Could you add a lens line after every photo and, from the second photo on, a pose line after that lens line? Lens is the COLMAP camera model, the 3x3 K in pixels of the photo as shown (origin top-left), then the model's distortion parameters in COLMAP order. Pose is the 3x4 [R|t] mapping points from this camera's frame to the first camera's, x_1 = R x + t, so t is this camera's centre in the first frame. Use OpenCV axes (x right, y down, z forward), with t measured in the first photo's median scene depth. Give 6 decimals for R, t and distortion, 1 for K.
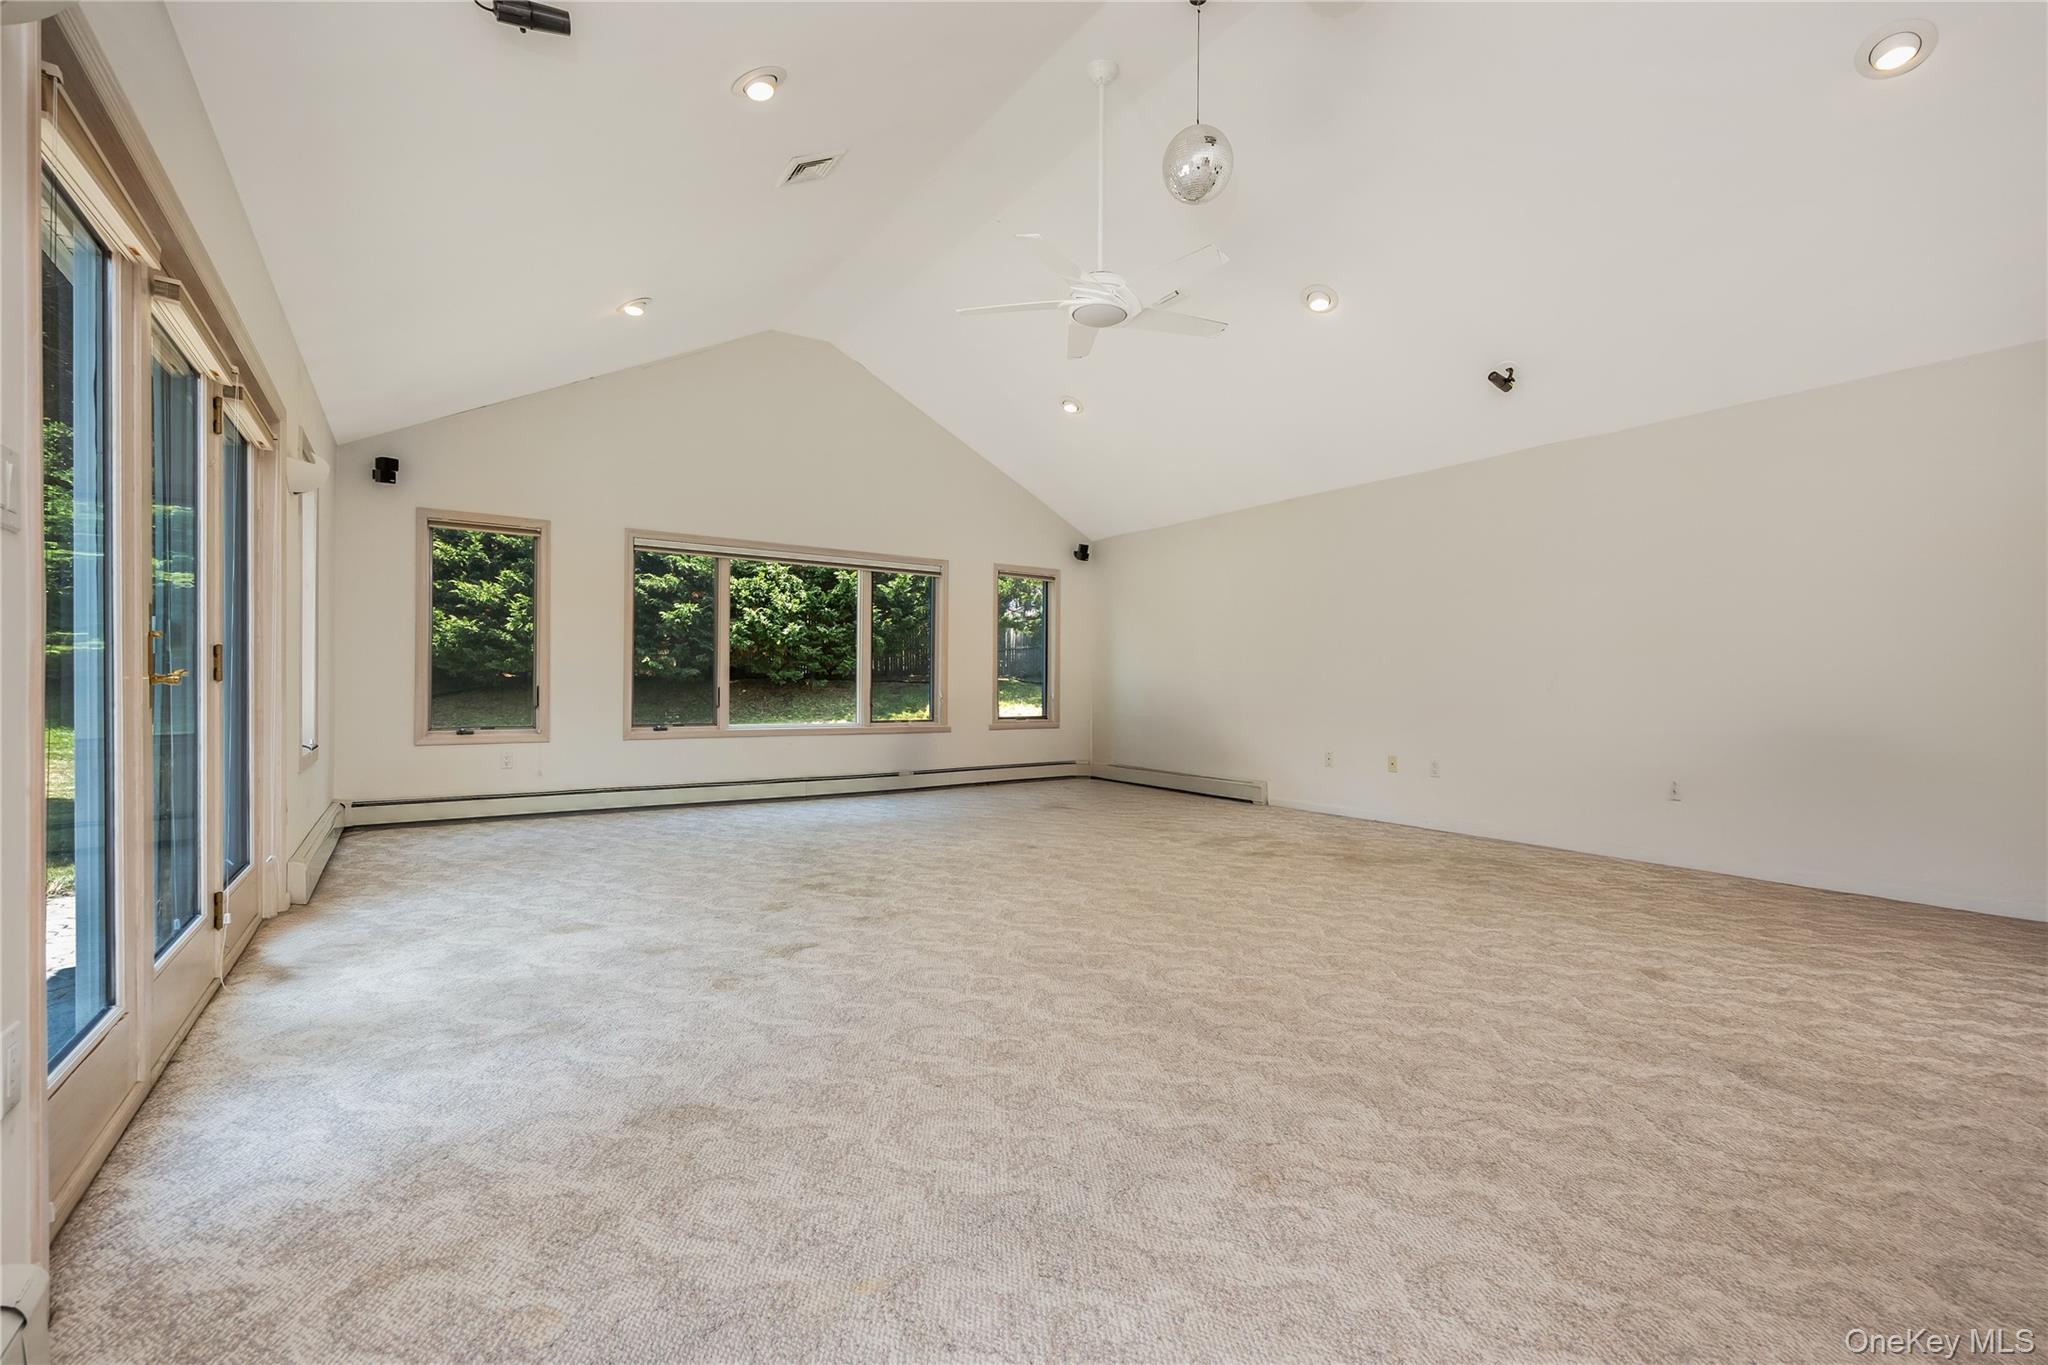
lens RADIAL K [[893.9, 0, 1024.0], [0, 893.9, 682.5], [0, 0, 1]] dist [0.004472, 0.000362]
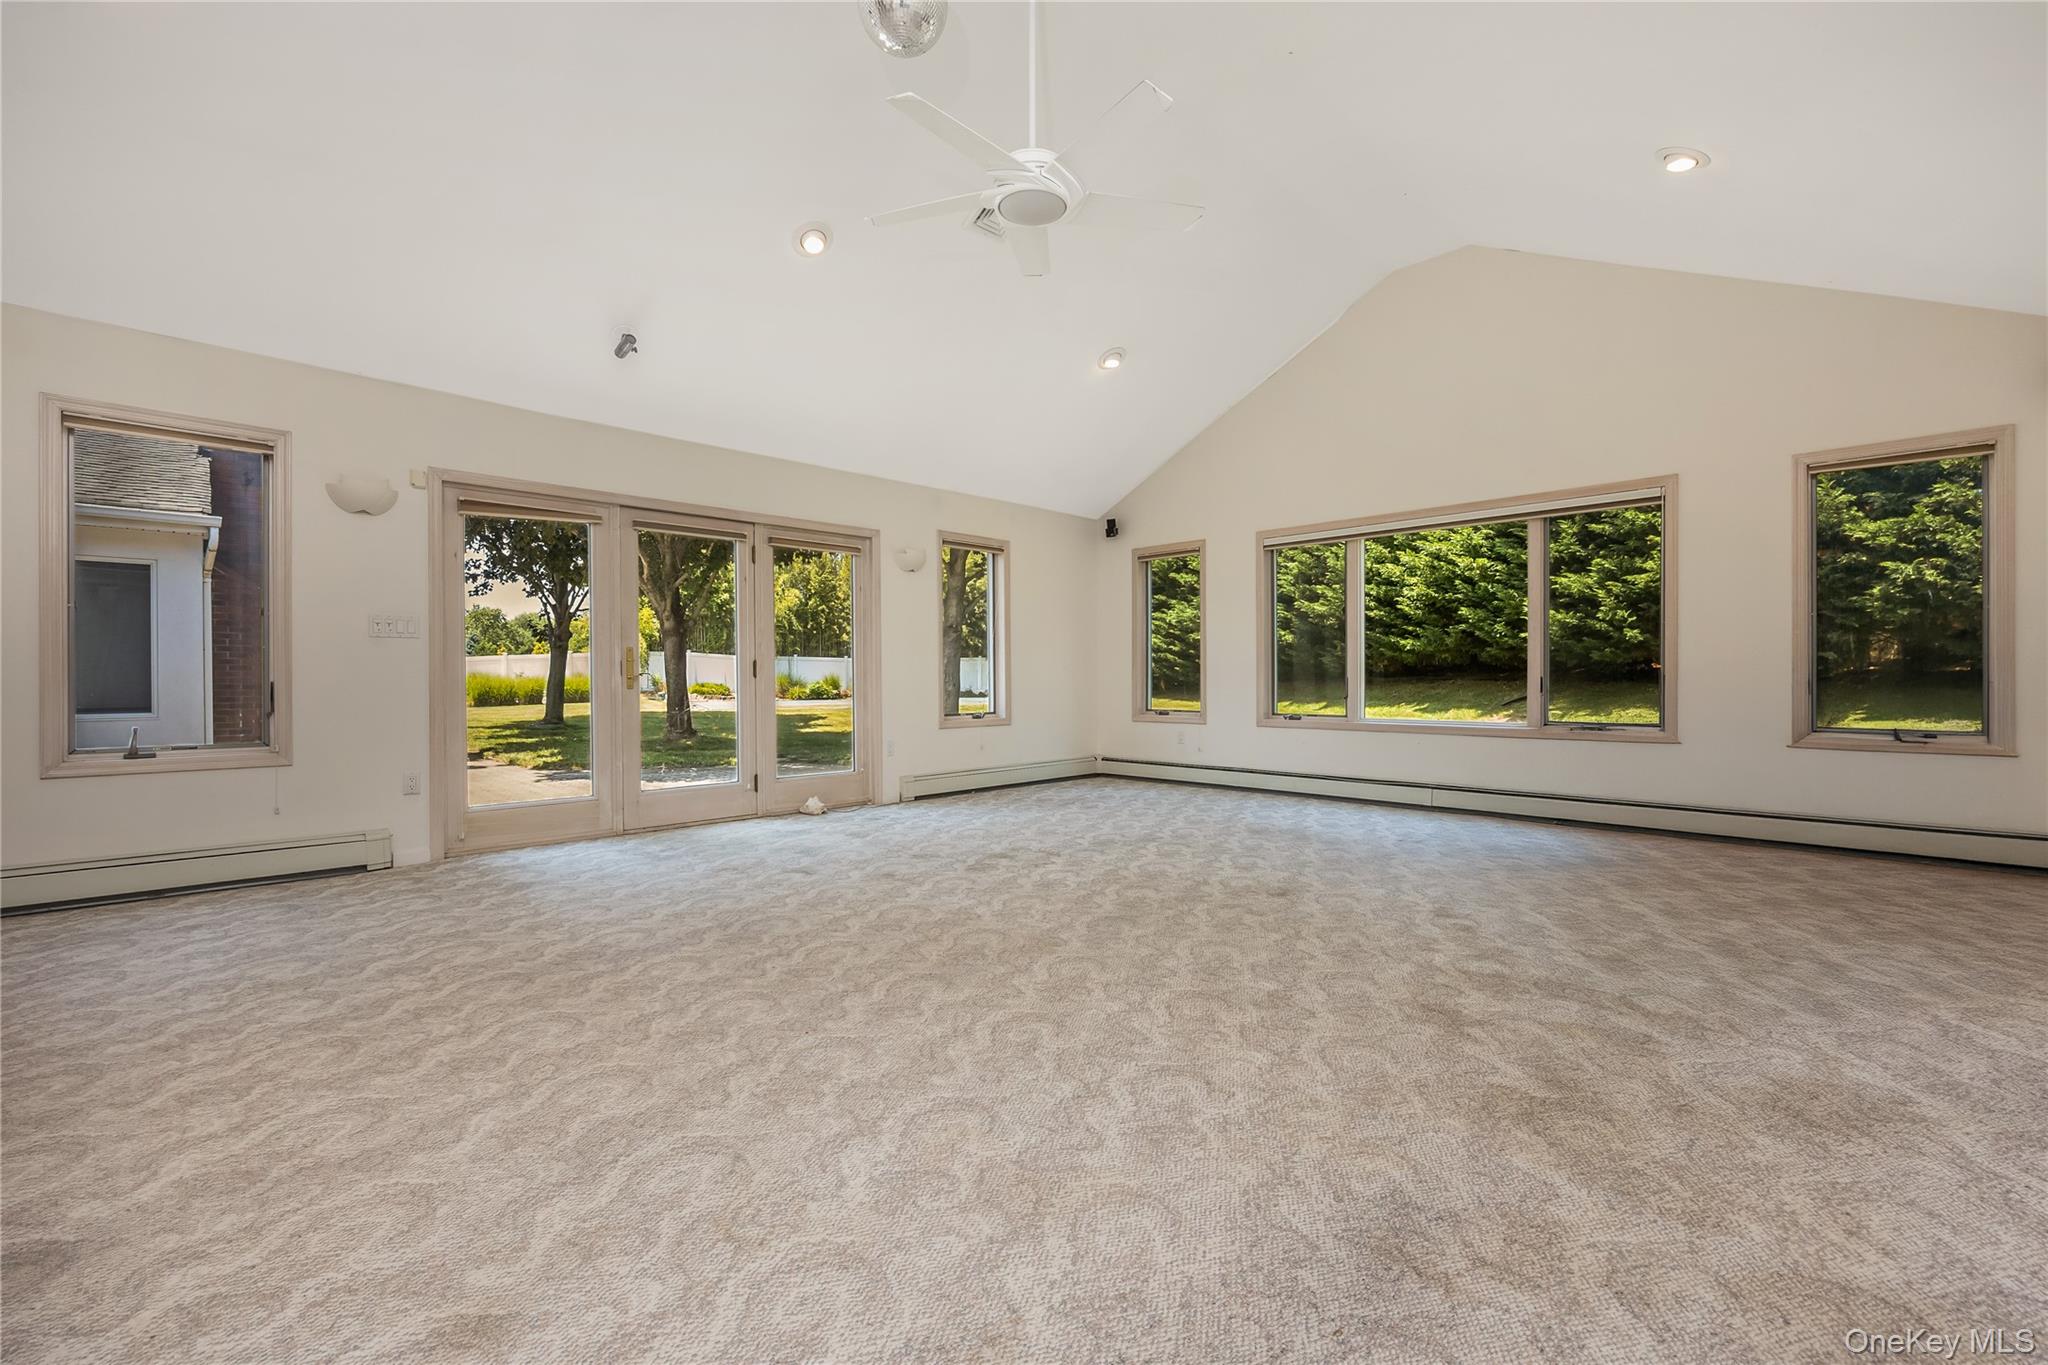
lens RADIAL K [[846.1, 0, 1024.0], [0, 846.1, 682.5], [0, 0, 1]] dist [-0.007092, 0.000529]
pose [[0.183712, -0.000660, -0.982980, 0.862337], [0.009514, 0.999954, 0.001107, 0.011207], [0.982934, -0.009555, 0.183710, 0.890723]]
